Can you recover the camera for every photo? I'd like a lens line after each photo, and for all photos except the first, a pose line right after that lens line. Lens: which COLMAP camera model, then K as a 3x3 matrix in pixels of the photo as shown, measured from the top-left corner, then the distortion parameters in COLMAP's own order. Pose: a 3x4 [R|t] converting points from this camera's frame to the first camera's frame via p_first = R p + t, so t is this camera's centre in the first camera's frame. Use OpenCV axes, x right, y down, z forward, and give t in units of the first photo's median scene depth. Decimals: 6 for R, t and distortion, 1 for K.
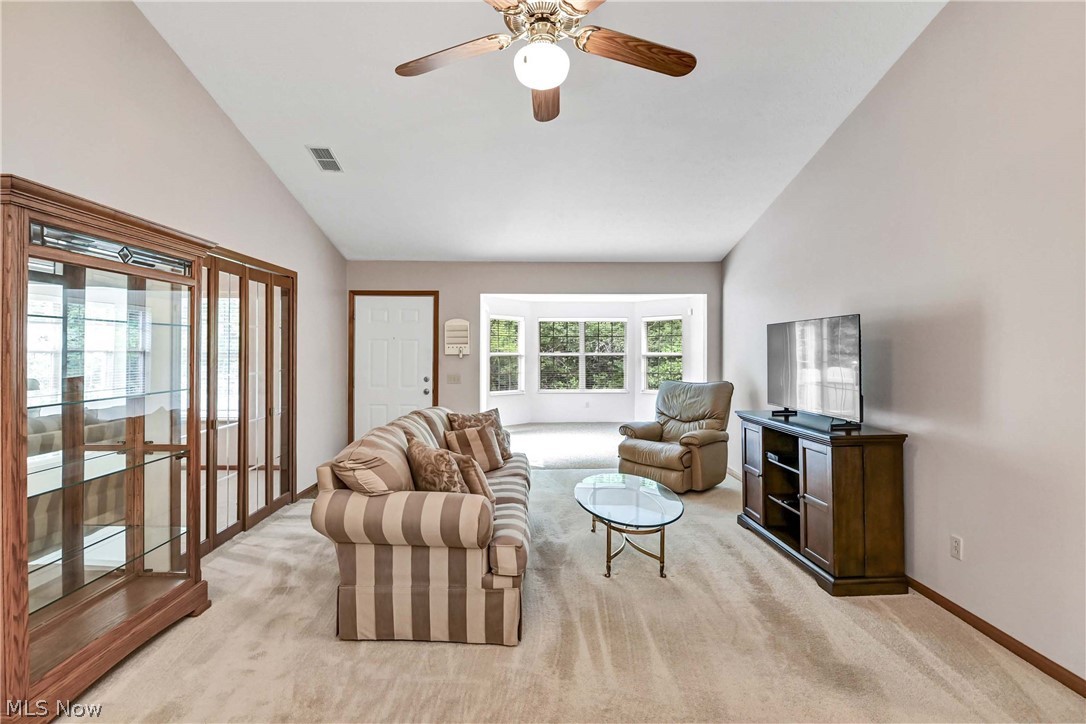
lens RADIAL K [[508.0, 0, 545.5], [0, 508.0, 348.1], [0, 0, 1]] dist [-0.013519, -0.000466]
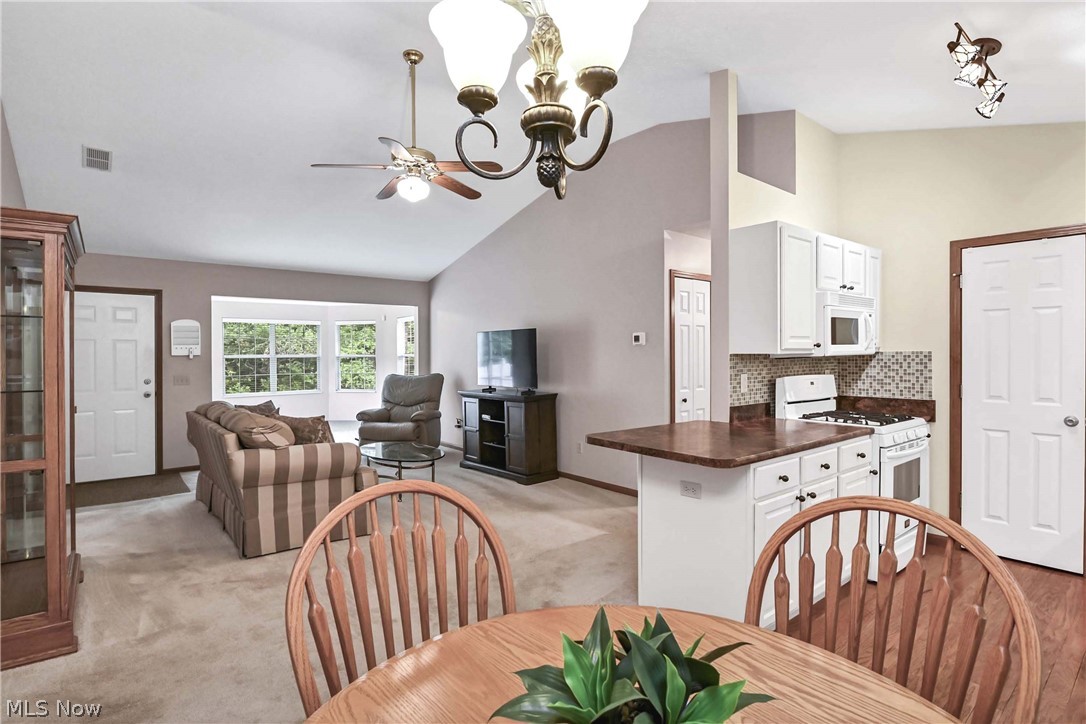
lens RADIAL K [[553.8, 0, 541.1], [0, 553.8, 358.6], [0, 0, 1]] dist [-0.000804, -0.000085]
pose [[0.786440, -0.010994, 0.617568, -0.357272], [0.003734, 0.999908, 0.013046, 0.008672], [-0.617655, -0.007954, 0.786409, -0.343256]]
